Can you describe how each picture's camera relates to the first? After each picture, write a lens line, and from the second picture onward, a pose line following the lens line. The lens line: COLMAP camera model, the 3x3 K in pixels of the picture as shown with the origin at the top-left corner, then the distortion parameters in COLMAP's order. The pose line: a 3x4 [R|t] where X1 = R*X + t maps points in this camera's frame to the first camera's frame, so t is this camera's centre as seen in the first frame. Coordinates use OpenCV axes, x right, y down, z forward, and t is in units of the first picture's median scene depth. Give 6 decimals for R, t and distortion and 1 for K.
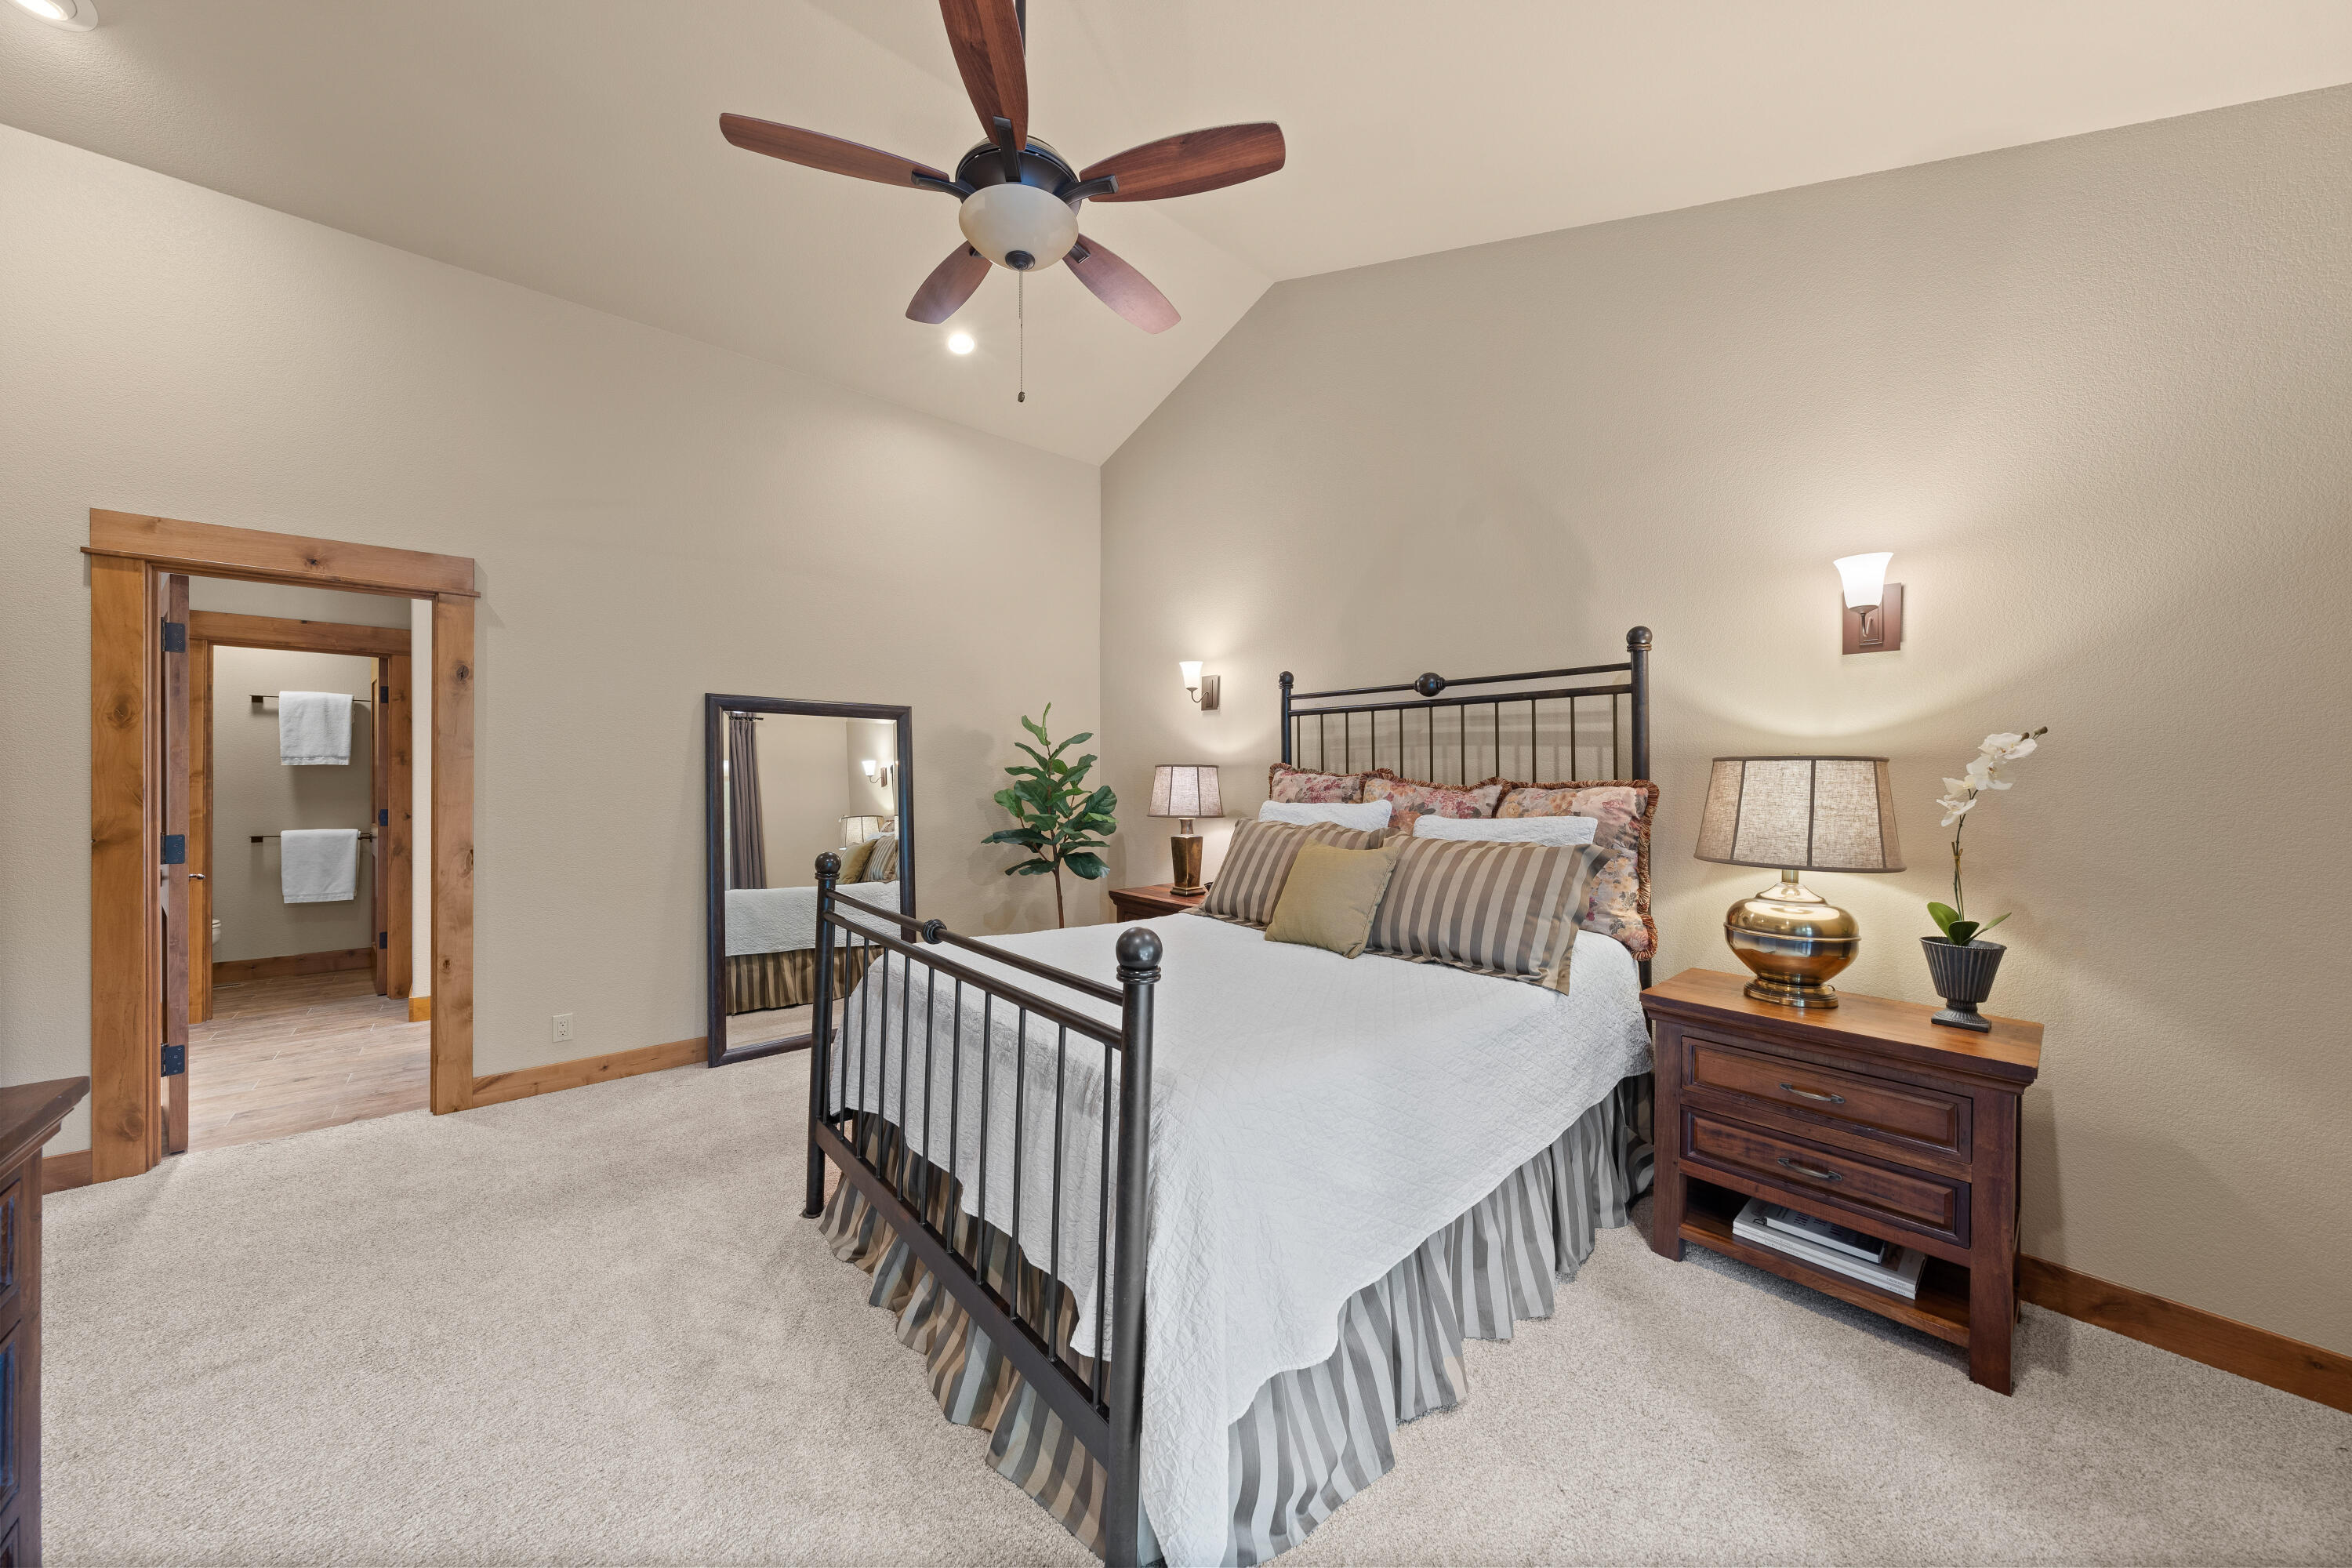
lens RADIAL K [[808.4, 0, 1180.7], [0, 808.4, 779.7], [0, 0, 1]] dist [-0.004817, 0.001435]
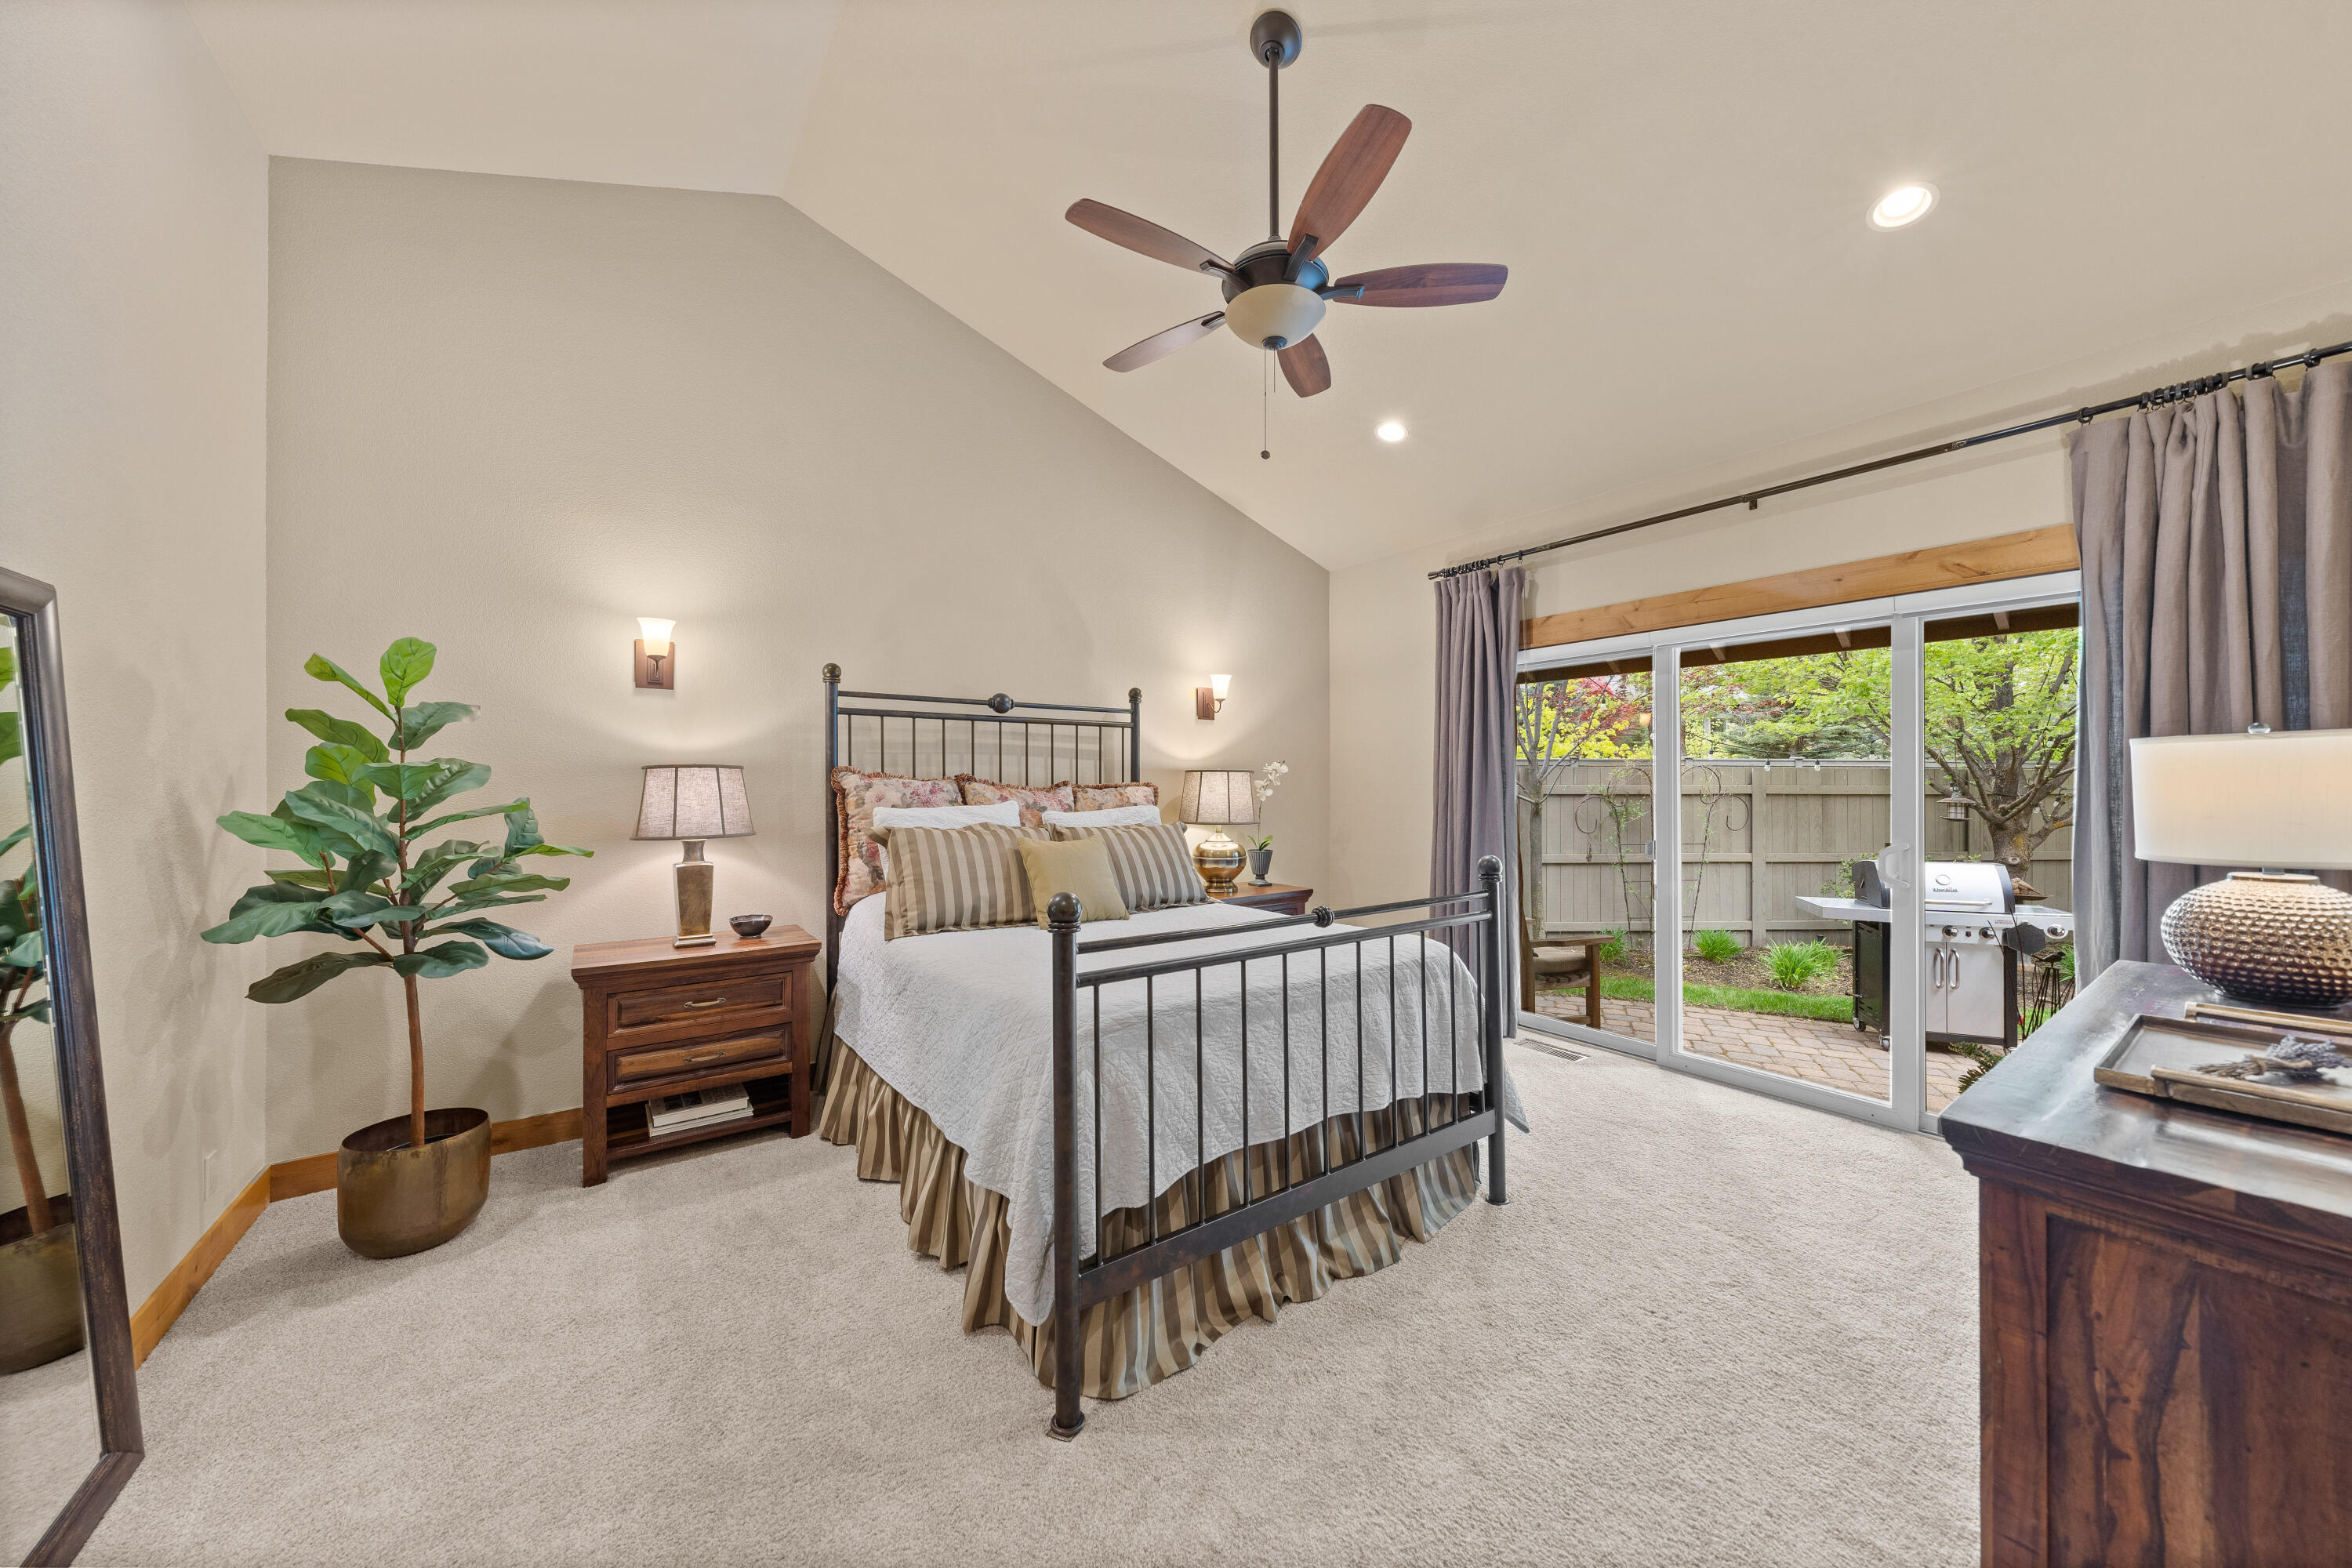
lens RADIAL K [[808.4, 0, 1180.8], [0, 808.4, 793.1], [0, 0, 1]] dist [-0.004817, 0.001435]
pose [[0.078594, -0.000922, 0.996906, -0.869581], [0.021001, 0.999779, -0.000731, 0.021312], [-0.996685, 0.020994, 0.078596, 0.650026]]
